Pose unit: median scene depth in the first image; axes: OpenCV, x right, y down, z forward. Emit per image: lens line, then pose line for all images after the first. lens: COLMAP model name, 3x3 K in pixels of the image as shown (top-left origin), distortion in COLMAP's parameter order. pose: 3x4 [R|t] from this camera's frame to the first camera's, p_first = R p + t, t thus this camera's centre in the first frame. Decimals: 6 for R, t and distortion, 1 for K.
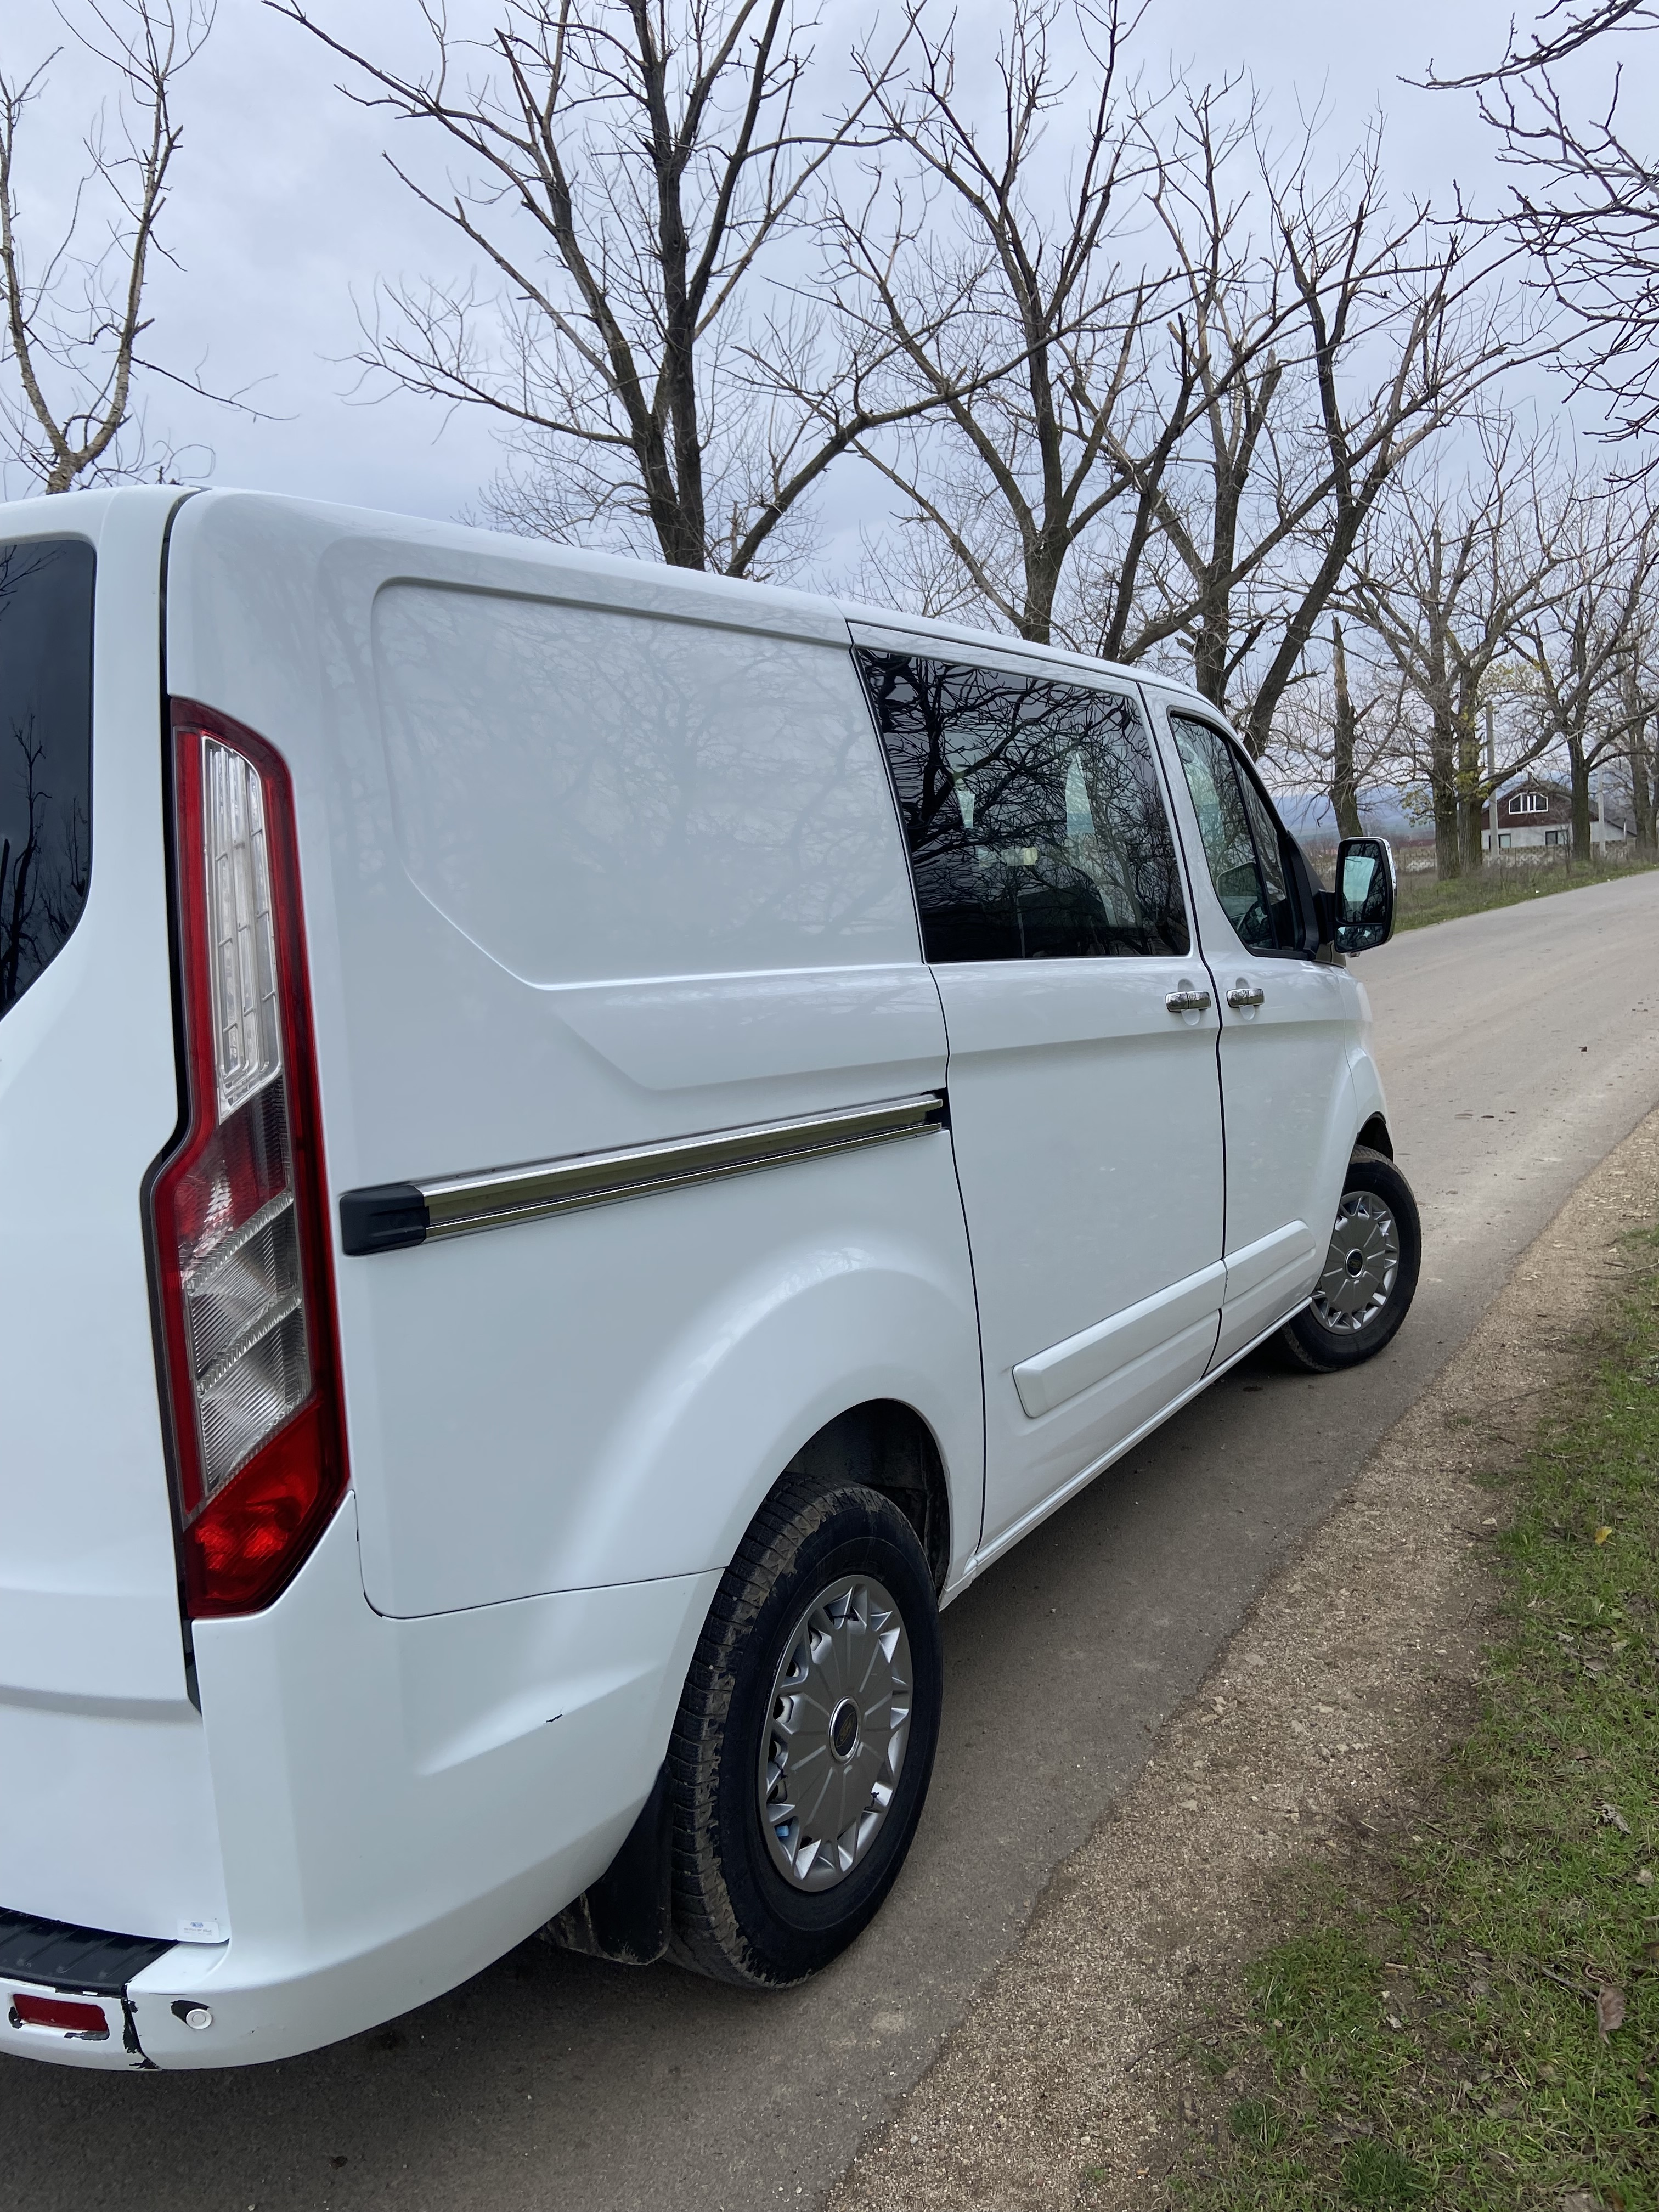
lens RADIAL K [[1654.7, 0, 836.9], [0, 1654.7, 1103.3], [0, 0, 1]] dist [0.125860, -0.155519]
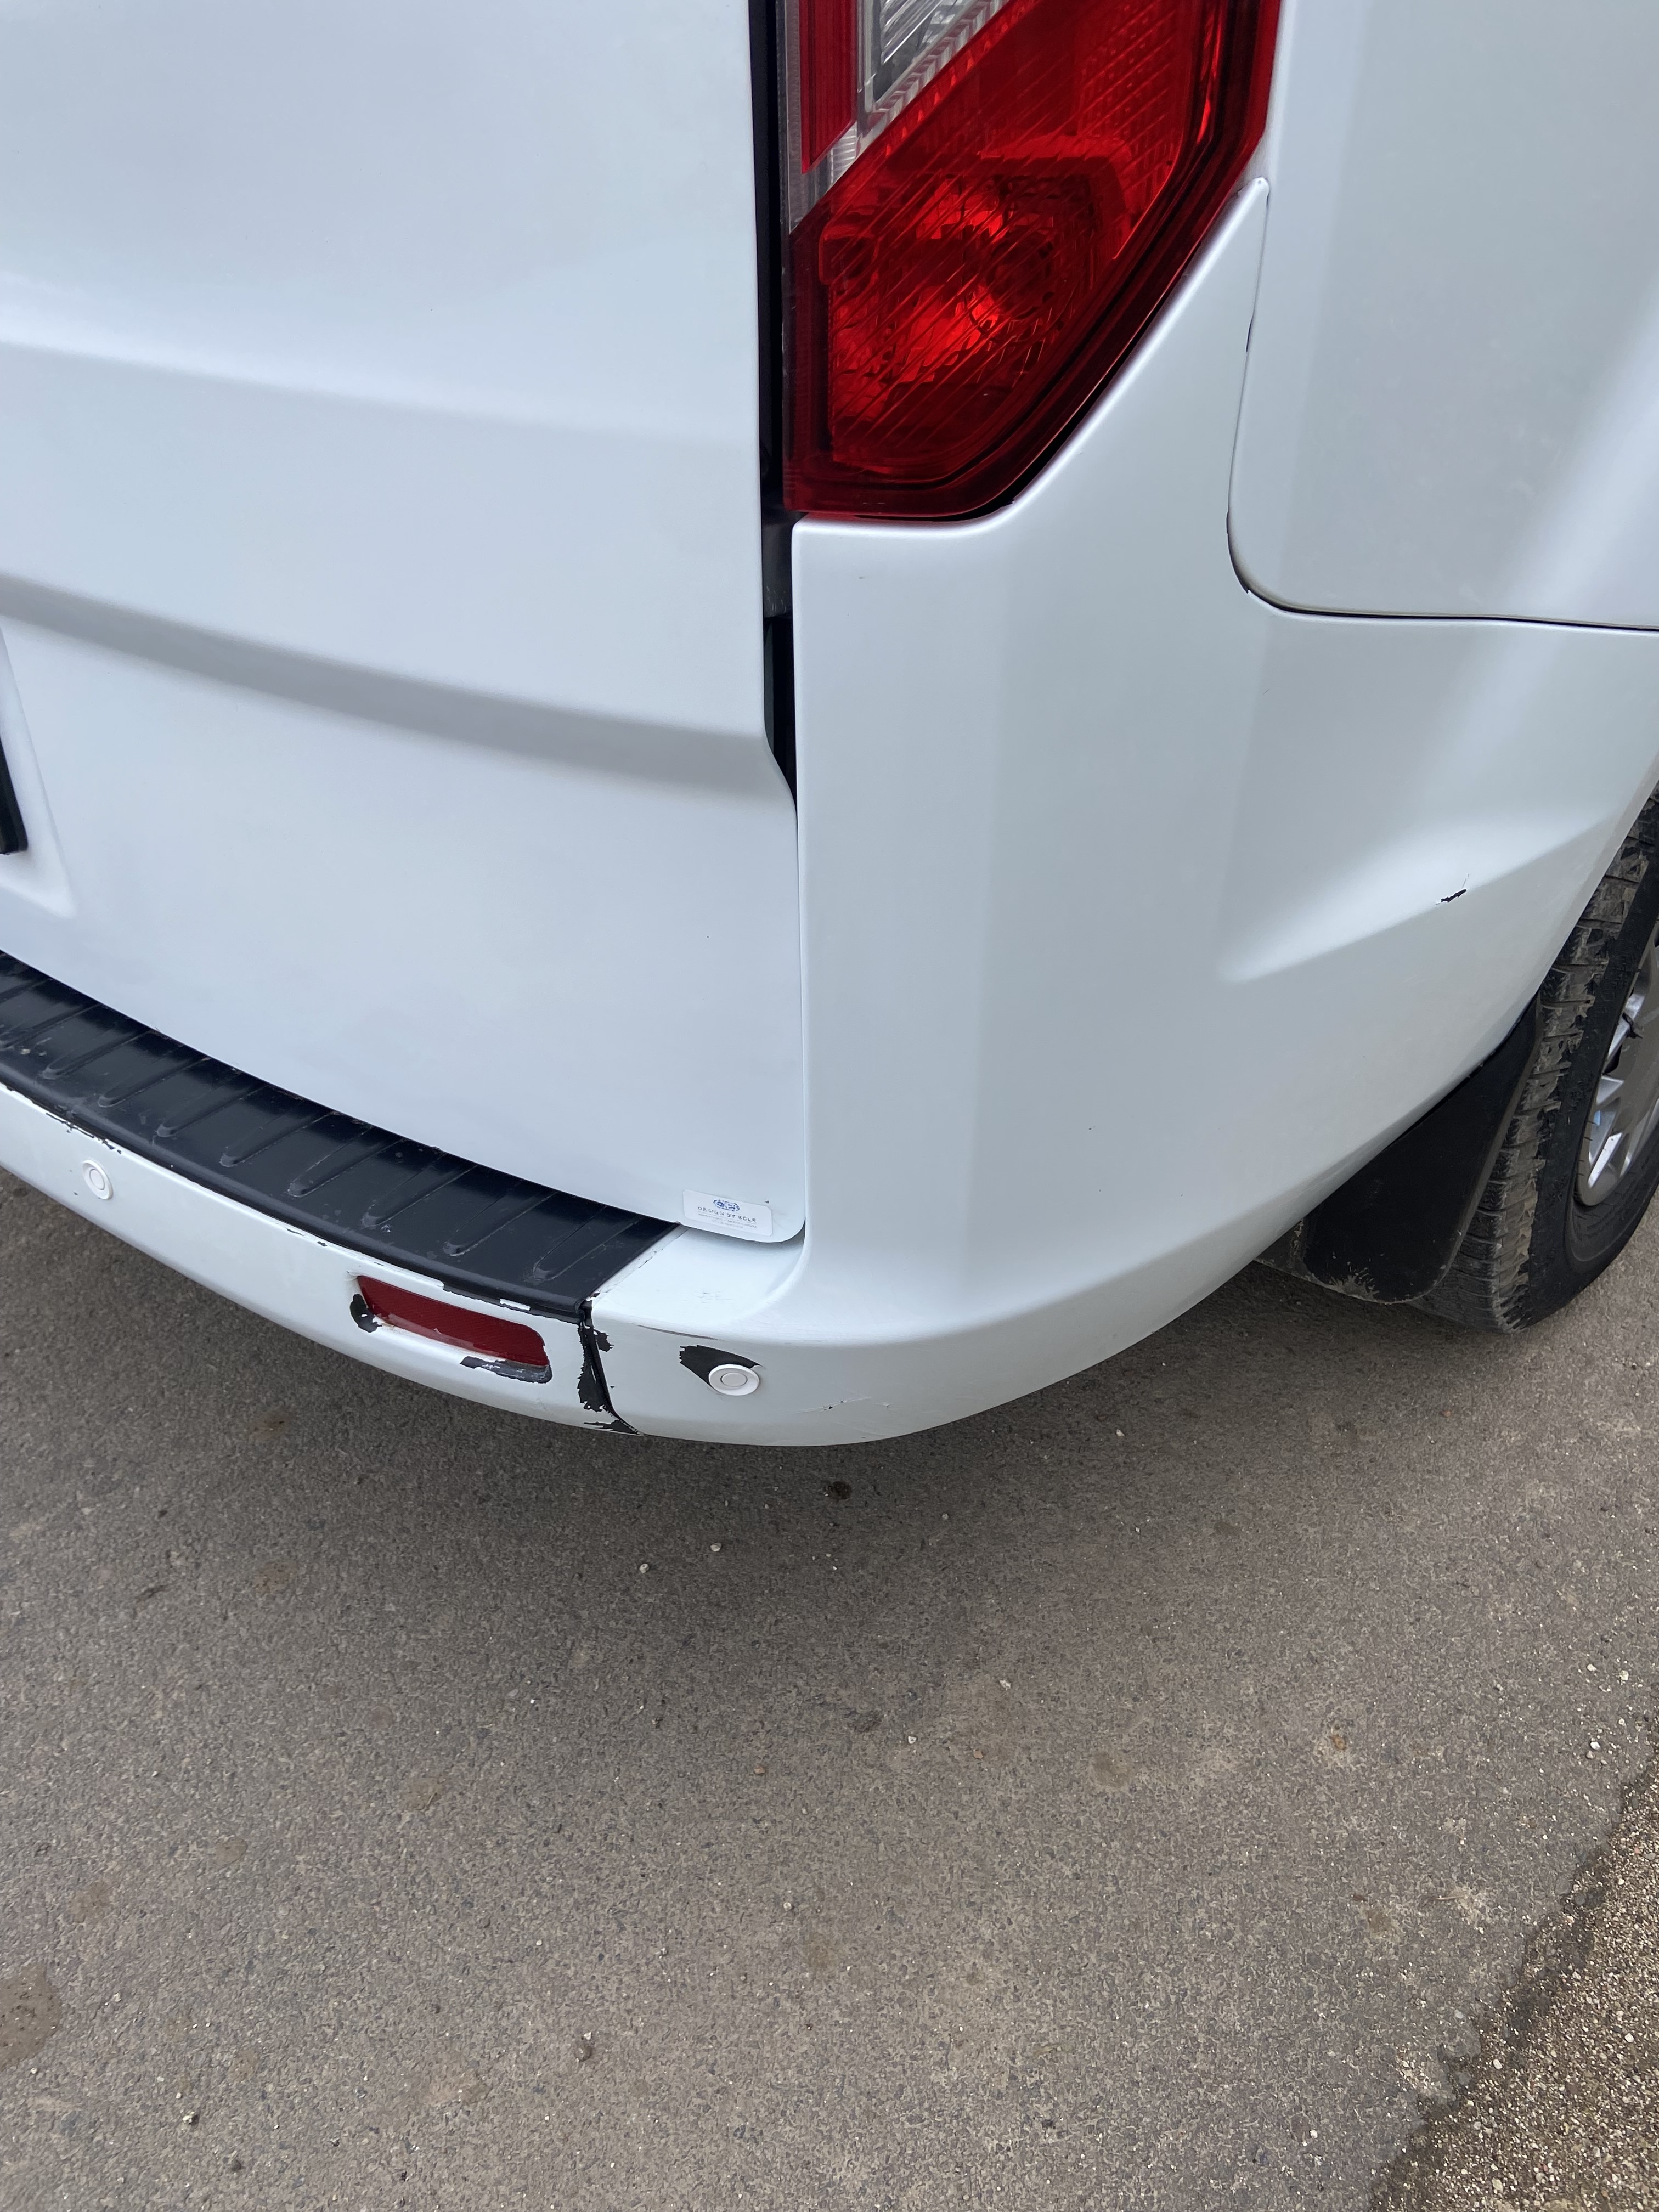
lens RADIAL K [[1654.7, 0, 836.9], [0, 1654.7, 1103.3], [0, 0, 1]] dist [0.125860, -0.155519]
pose [[0.988251, 0.131687, -0.077584, -0.310567], [-0.080566, 0.880184, 0.467745, 0.233282], [0.129884, -0.455998, 0.880452, 0.597877]]
